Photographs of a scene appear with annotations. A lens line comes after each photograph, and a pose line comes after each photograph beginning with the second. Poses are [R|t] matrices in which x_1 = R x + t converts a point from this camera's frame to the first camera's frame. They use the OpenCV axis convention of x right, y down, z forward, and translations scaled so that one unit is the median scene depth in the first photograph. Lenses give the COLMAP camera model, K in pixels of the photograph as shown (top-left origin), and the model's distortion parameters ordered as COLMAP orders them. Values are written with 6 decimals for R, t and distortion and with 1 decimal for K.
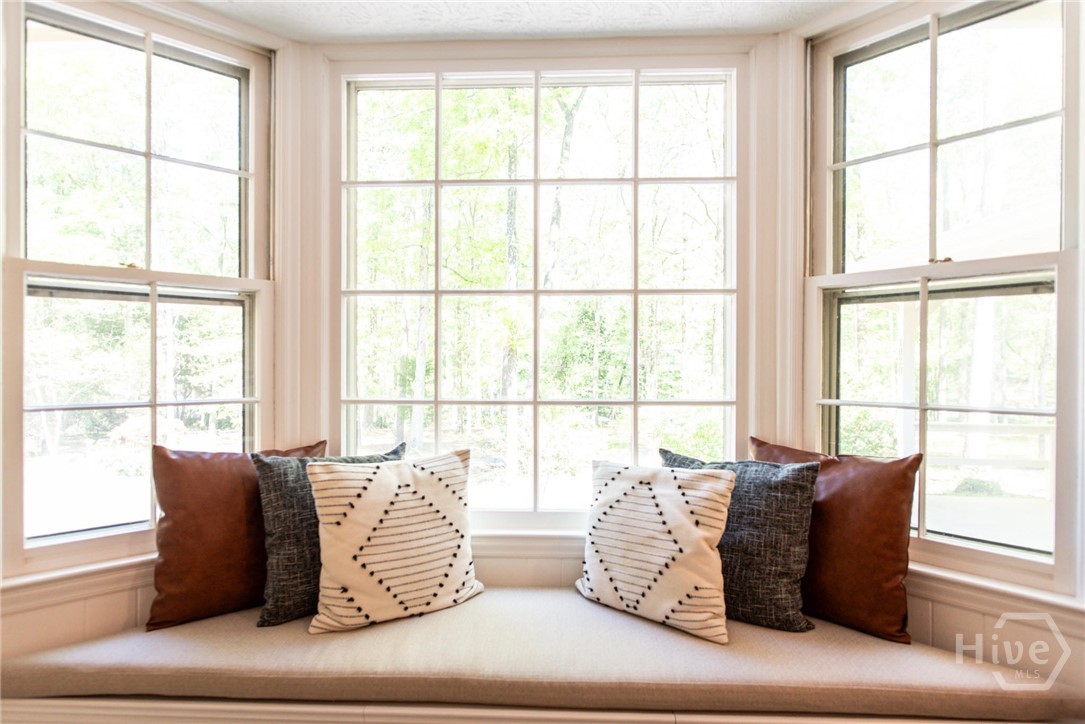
lens RADIAL K [[627.1, 0, 542.5], [0, 627.1, 362.0], [0, 0, 1]] dist [0.001764, -0.000508]
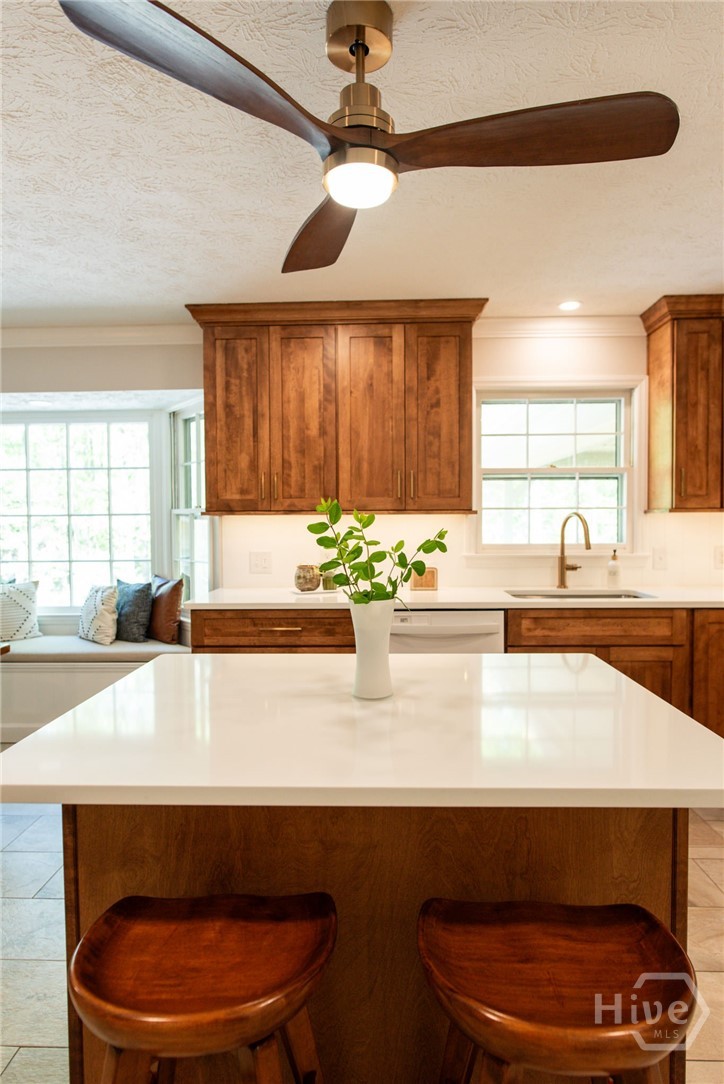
lens RADIAL K [[609.8, 0, 362.0], [0, 609.8, 542.0], [0, 0, 1]] dist [-0.008889, -0.000628]
pose [[0.999888, -0.009763, 0.011356, 1.229244], [0.009415, 0.999496, 0.030304, -0.079644], [-0.011646, -0.030194, 0.999476, -1.524287]]
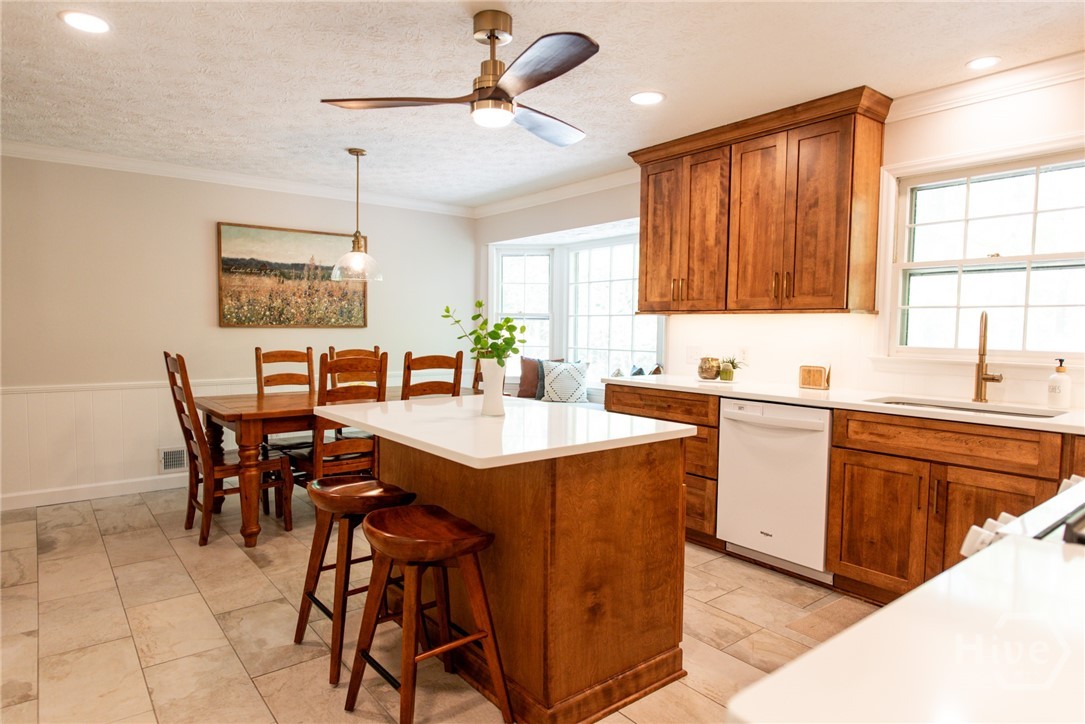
lens RADIAL K [[627.1, 0, 542.5], [0, 627.1, 362.0], [0, 0, 1]] dist [0.001764, -0.000508]
pose [[0.663812, 0.047606, -0.746382, 2.460200], [-0.011535, 0.998505, 0.053428, -0.047514], [0.747810, -0.026857, 0.663369, -1.583145]]
